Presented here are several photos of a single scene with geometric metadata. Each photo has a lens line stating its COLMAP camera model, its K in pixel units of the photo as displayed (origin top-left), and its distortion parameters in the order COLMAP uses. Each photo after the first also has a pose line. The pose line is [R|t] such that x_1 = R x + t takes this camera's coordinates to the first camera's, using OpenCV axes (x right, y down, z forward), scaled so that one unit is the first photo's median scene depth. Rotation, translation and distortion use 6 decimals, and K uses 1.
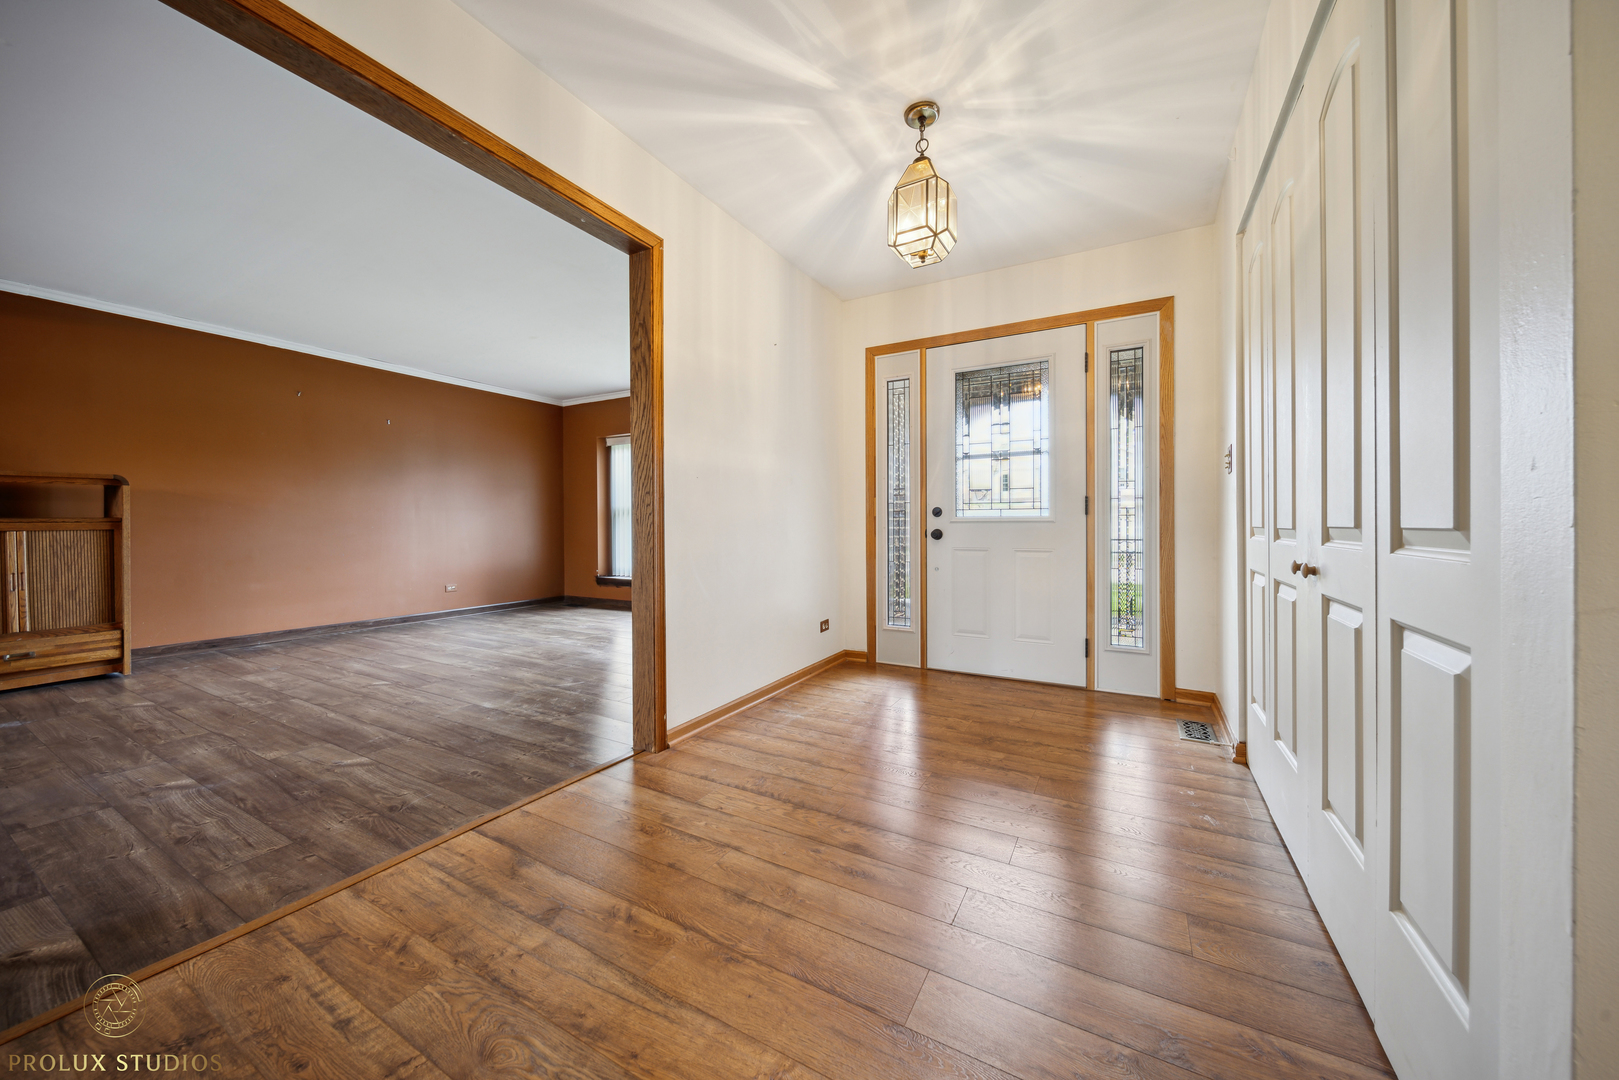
lens RADIAL K [[575.8, 0, 807.9], [0, 575.8, 534.2], [0, 0, 1]] dist [0.000751, -0.002572]
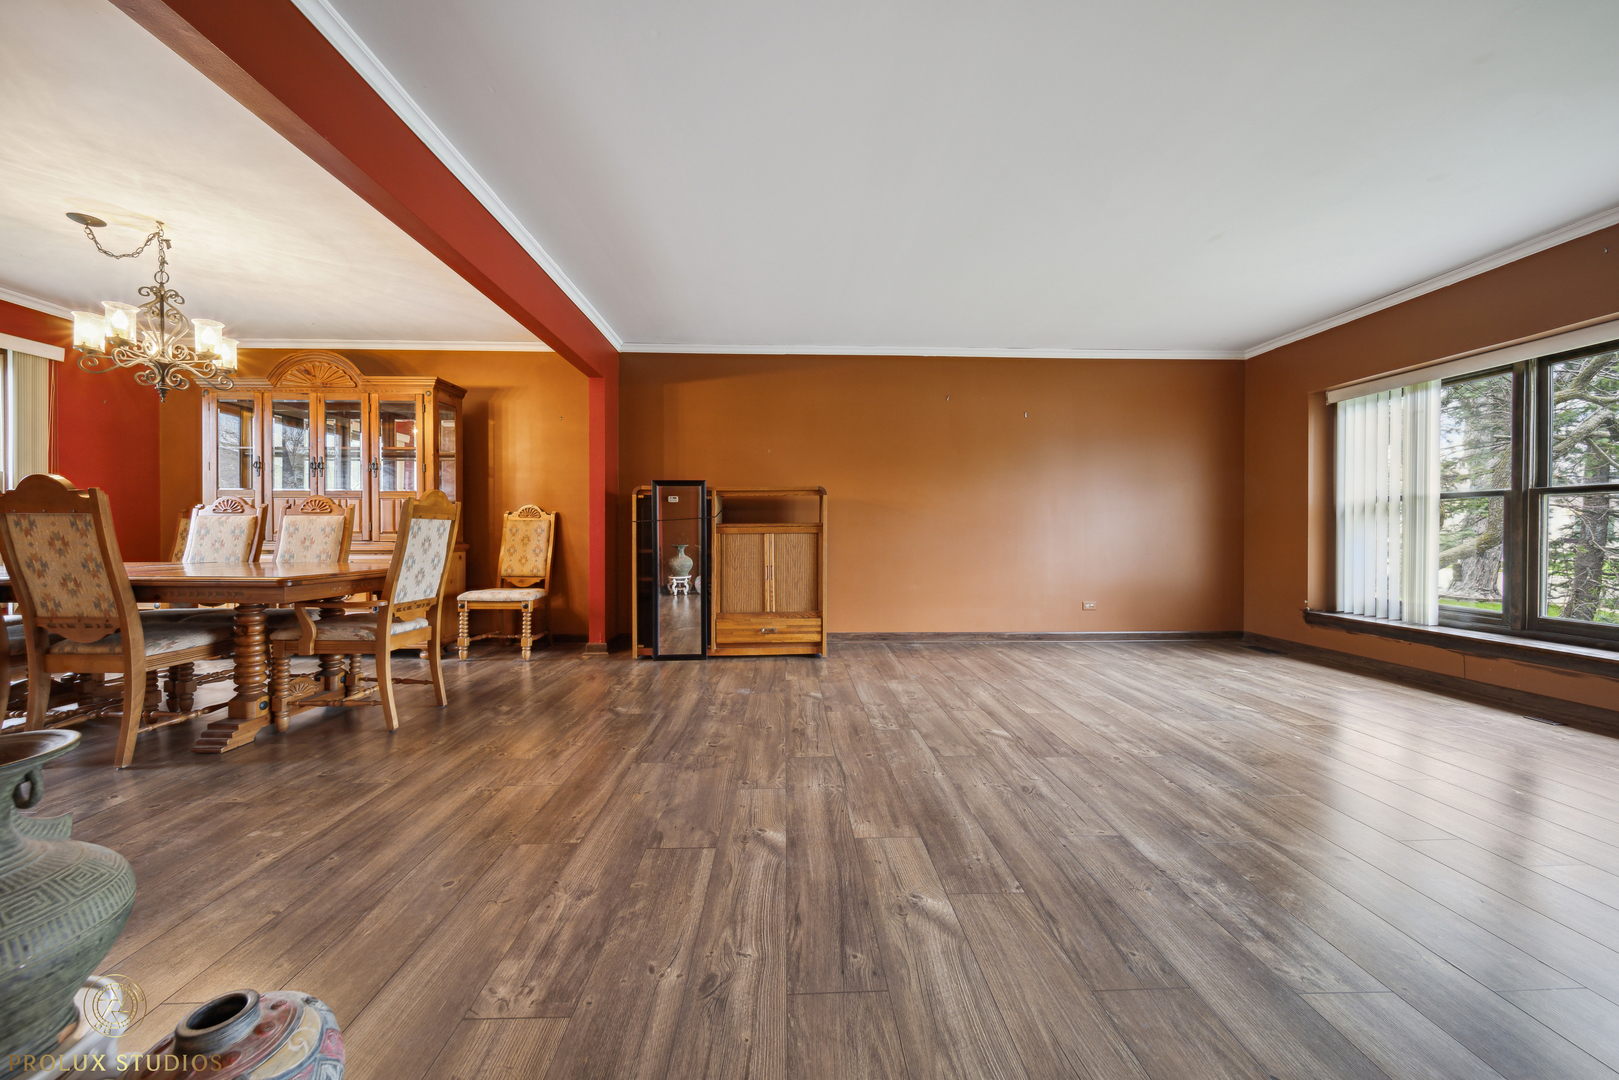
lens RADIAL K [[575.8, 0, 807.9], [0, 575.8, 534.2], [0, 0, 1]] dist [0.000751, -0.002572]
pose [[0.529420, 0.008835, -0.848314, -0.223050], [-0.015479, 0.999880, 0.000753, -0.005509], [0.848219, 0.012732, 0.529493, 0.363858]]
